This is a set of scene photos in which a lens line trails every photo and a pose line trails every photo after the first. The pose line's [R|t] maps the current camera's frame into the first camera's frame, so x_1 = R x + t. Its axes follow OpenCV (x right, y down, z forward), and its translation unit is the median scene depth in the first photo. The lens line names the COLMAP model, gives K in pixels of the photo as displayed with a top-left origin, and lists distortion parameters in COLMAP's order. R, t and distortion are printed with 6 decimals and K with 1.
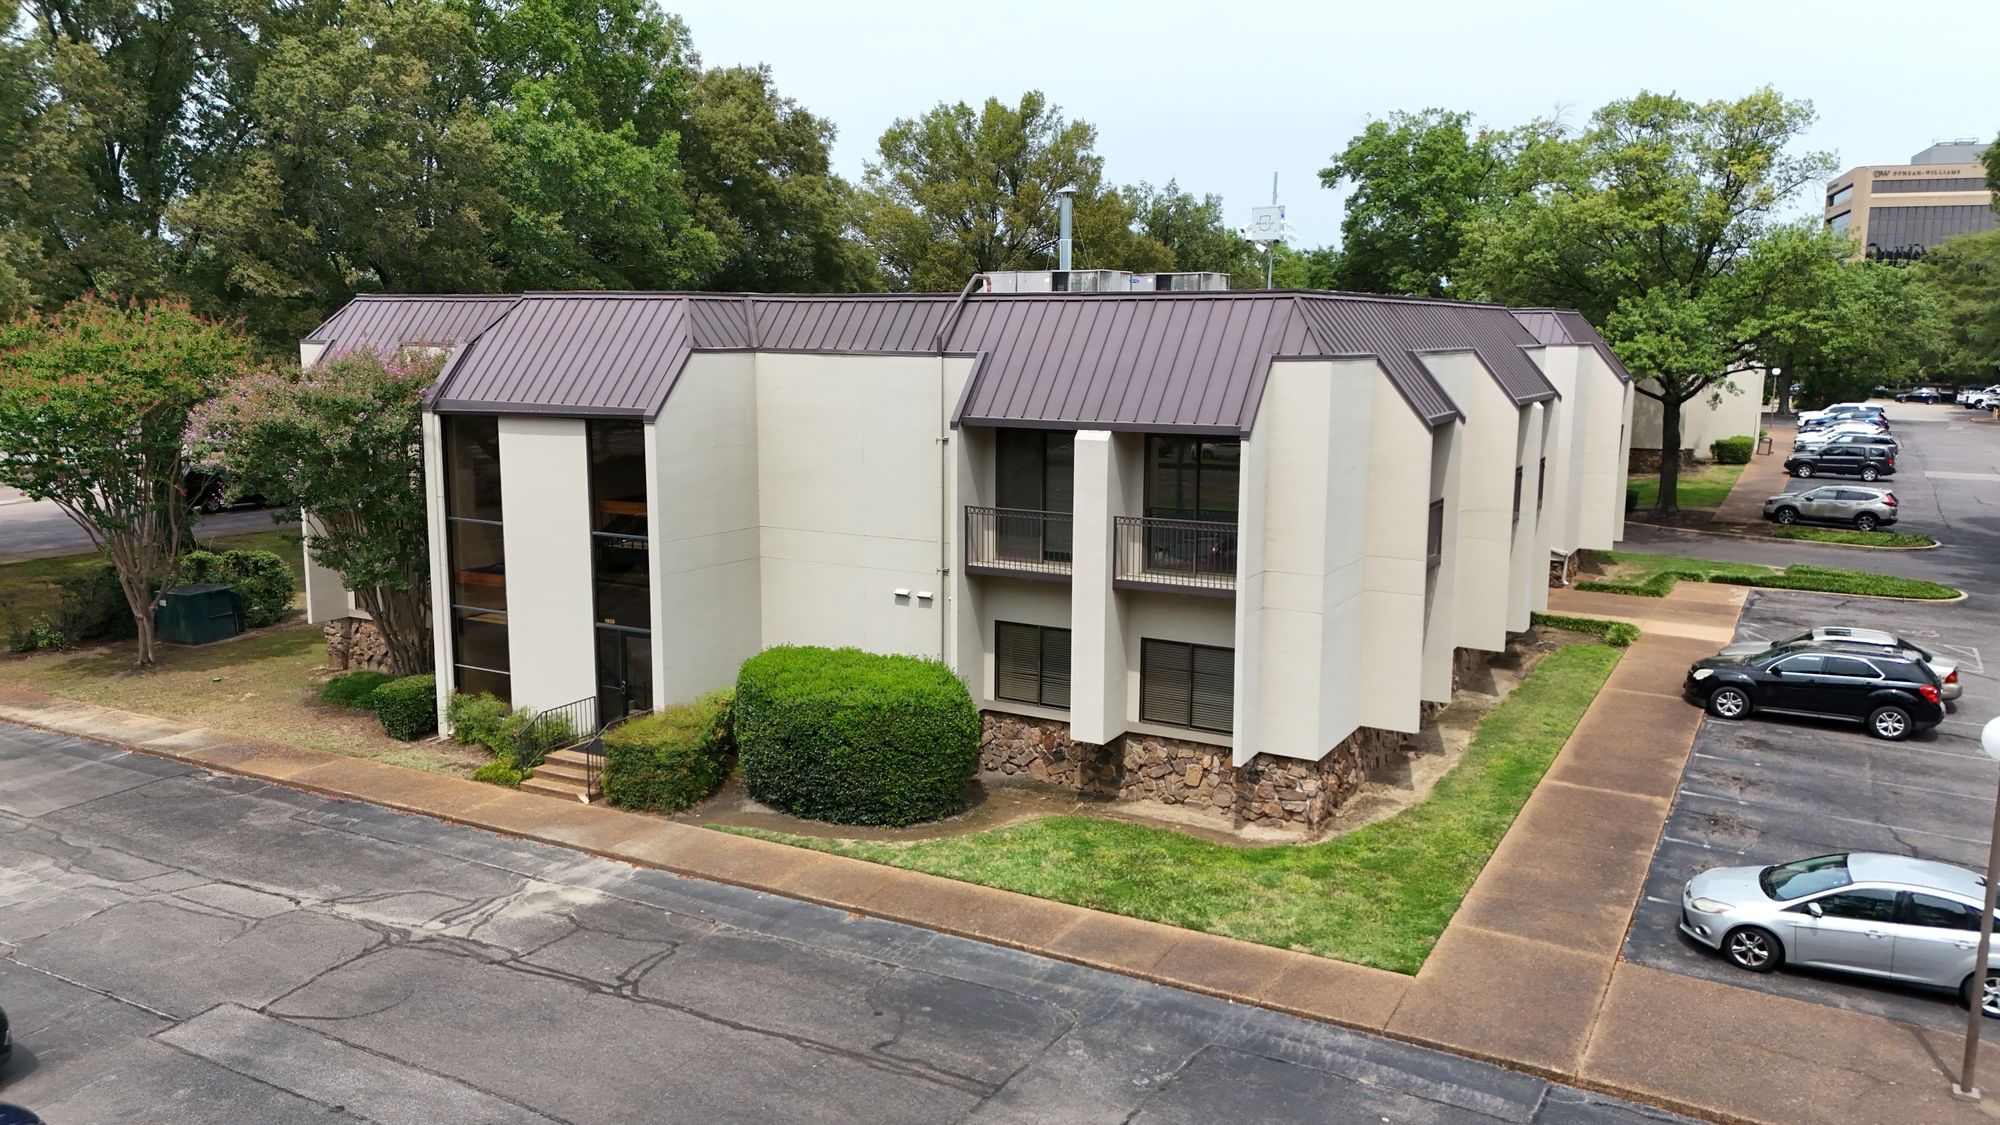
lens RADIAL K [[1464.8, 0, 1000.0], [0, 1464.8, 562.5], [0, 0, 1]] dist [0.087070, -0.096178]
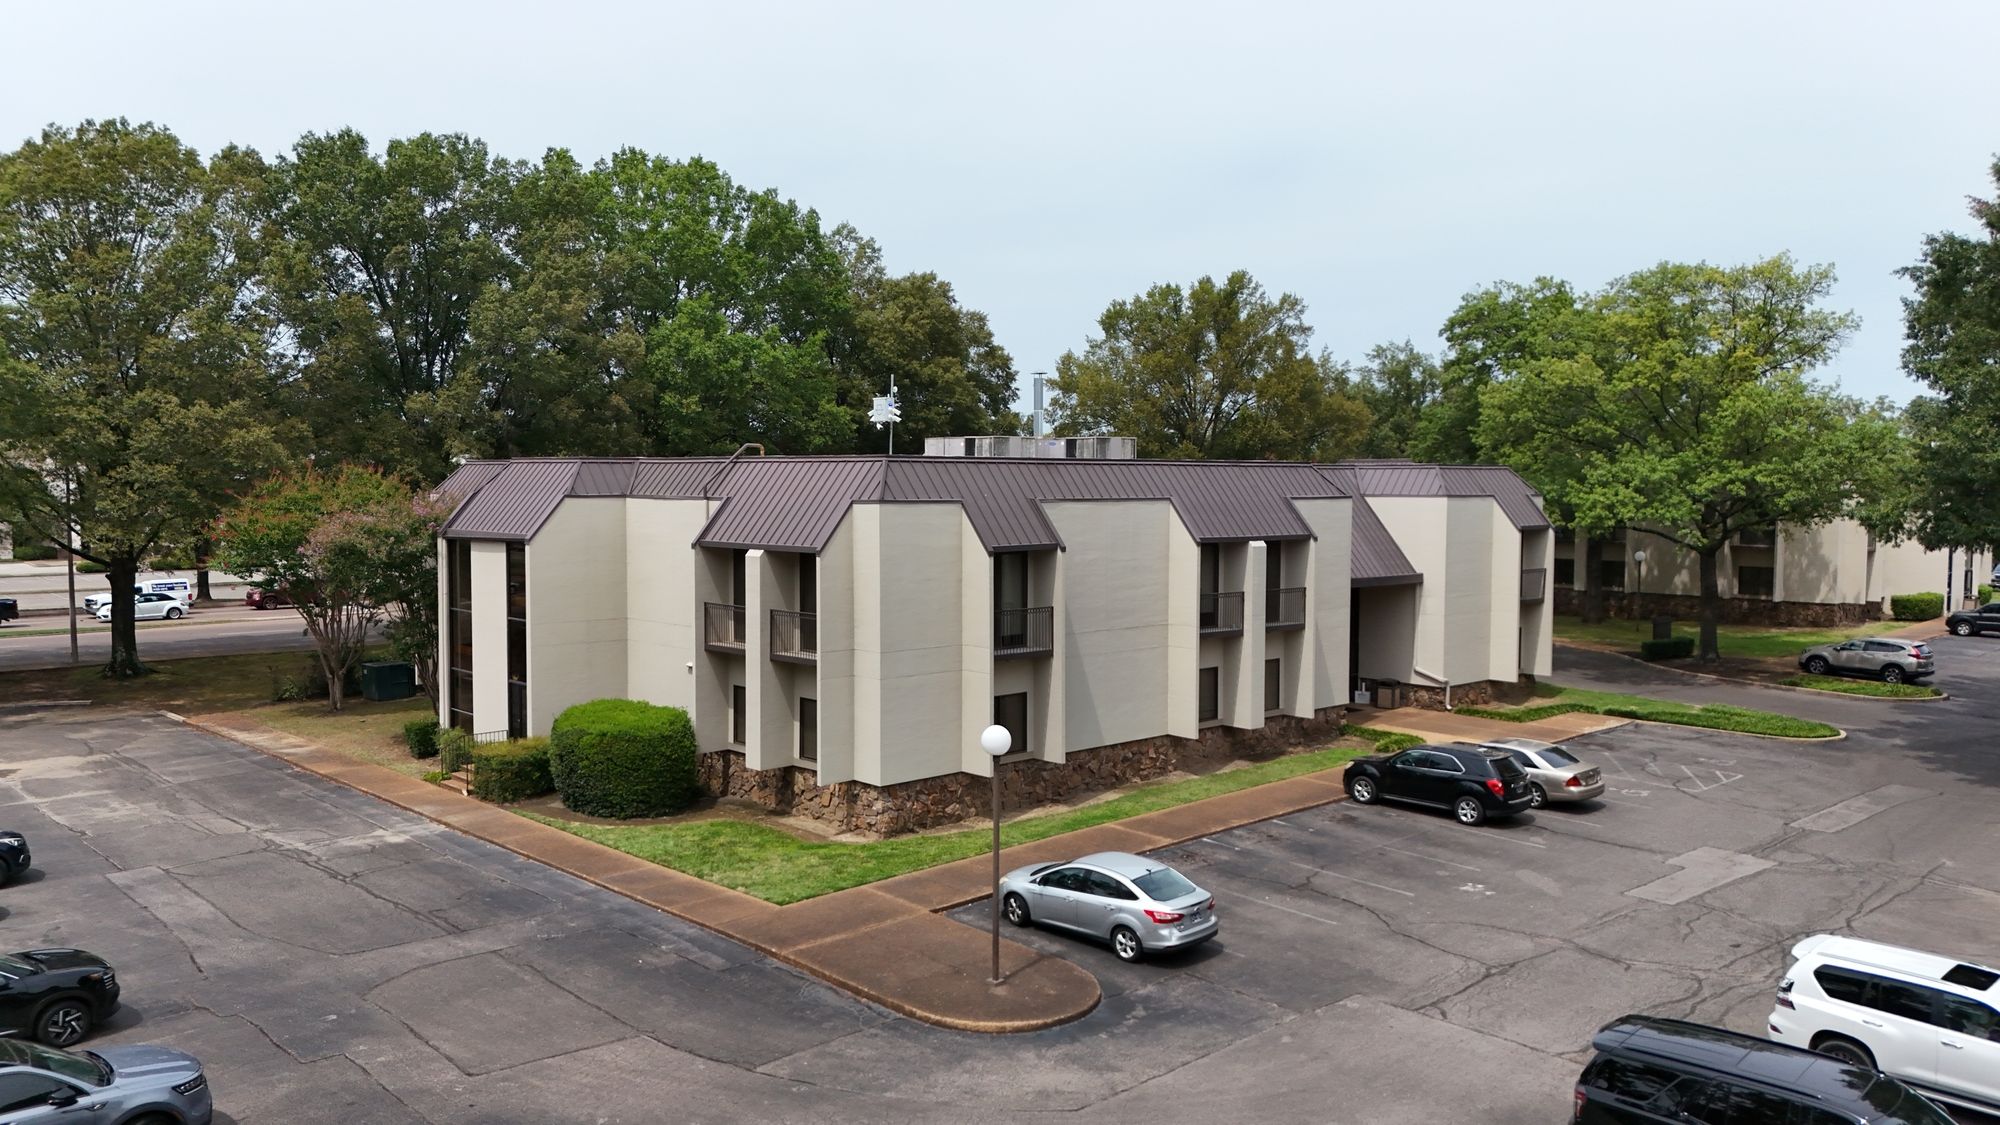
lens RADIAL K [[1464.8, 0, 1000.0], [0, 1464.8, 562.5], [0, 0, 1]] dist [0.087070, -0.096178]
pose [[0.953450, 0.014344, -0.301210, 0.707750], [-0.045359, 0.994325, -0.096229, 0.049557], [0.298120, 0.105412, 0.948690, -0.297325]]
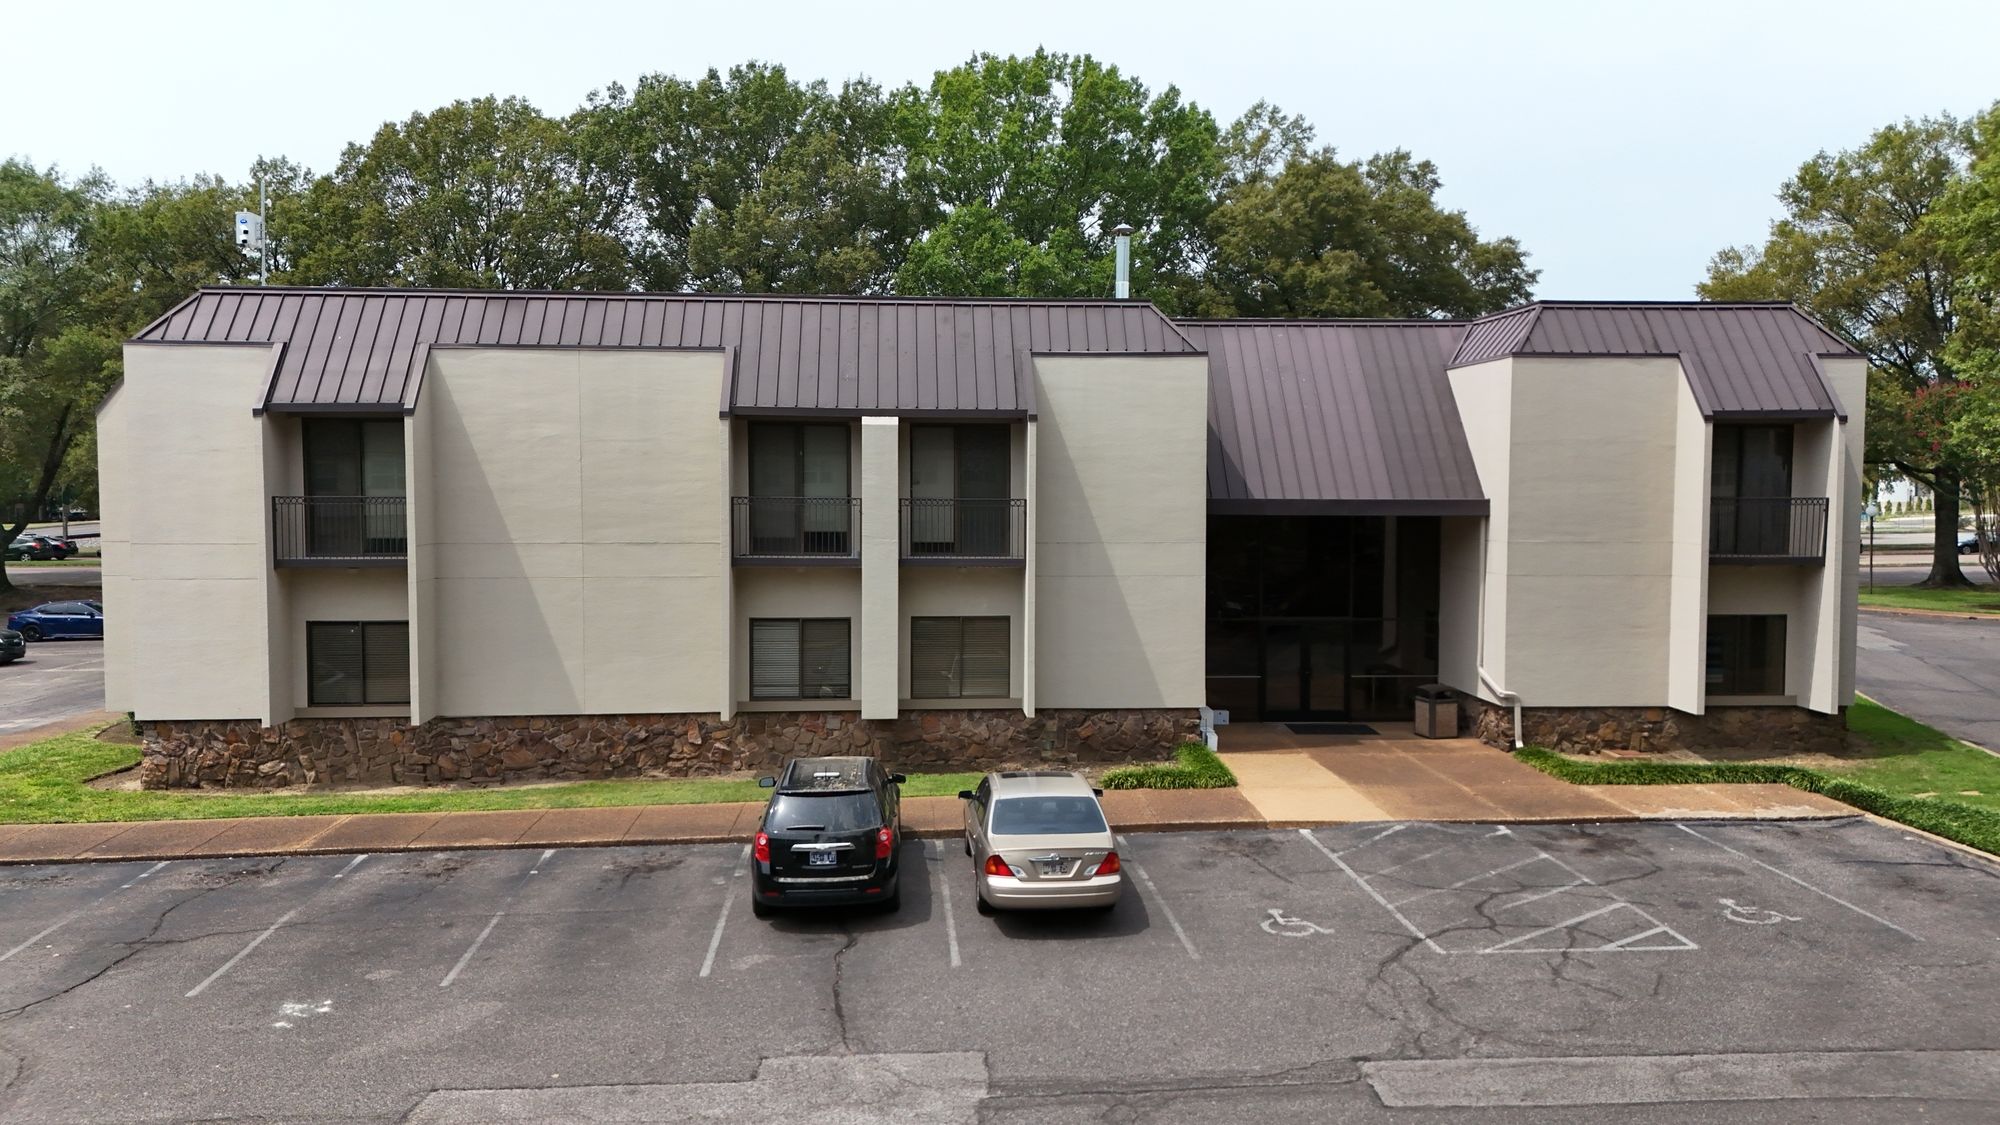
lens RADIAL K [[1464.8, 0, 1000.0], [0, 1464.8, 562.5], [0, 0, 1]] dist [0.087070, -0.096178]
pose [[0.543671, 0.040985, -0.838297, 1.385921], [-0.130155, 0.990841, -0.035968, -0.019798], [0.829145, 0.128664, 0.544026, 0.874262]]
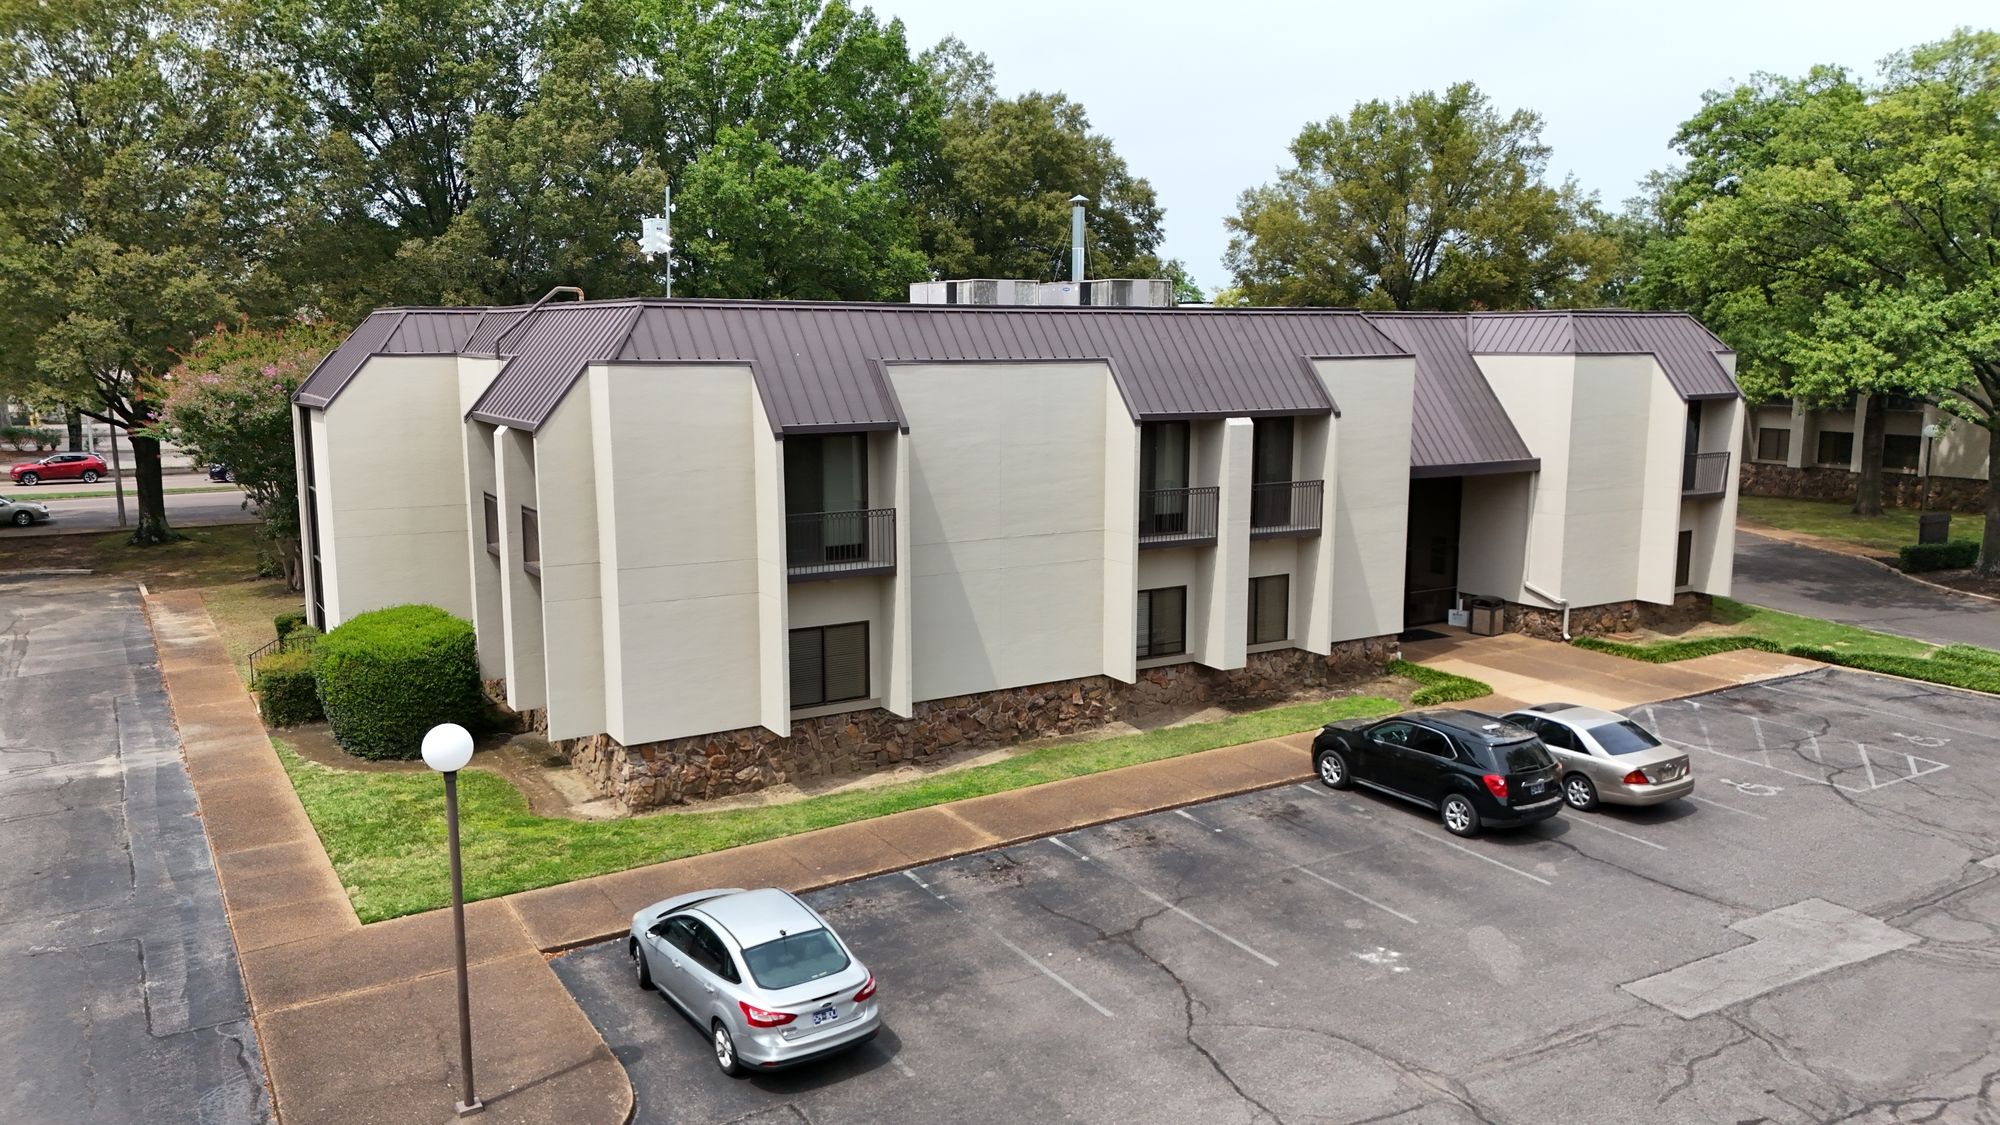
lens RADIAL K [[1464.8, 0, 1000.0], [0, 1464.8, 562.5], [0, 0, 1]] dist [0.087070, -0.096178]
pose [[0.873619, 0.068170, -0.481811, 0.905592], [-0.072095, 0.997344, 0.010389, -0.025014], [0.481239, 0.025660, 0.876214, 0.193581]]
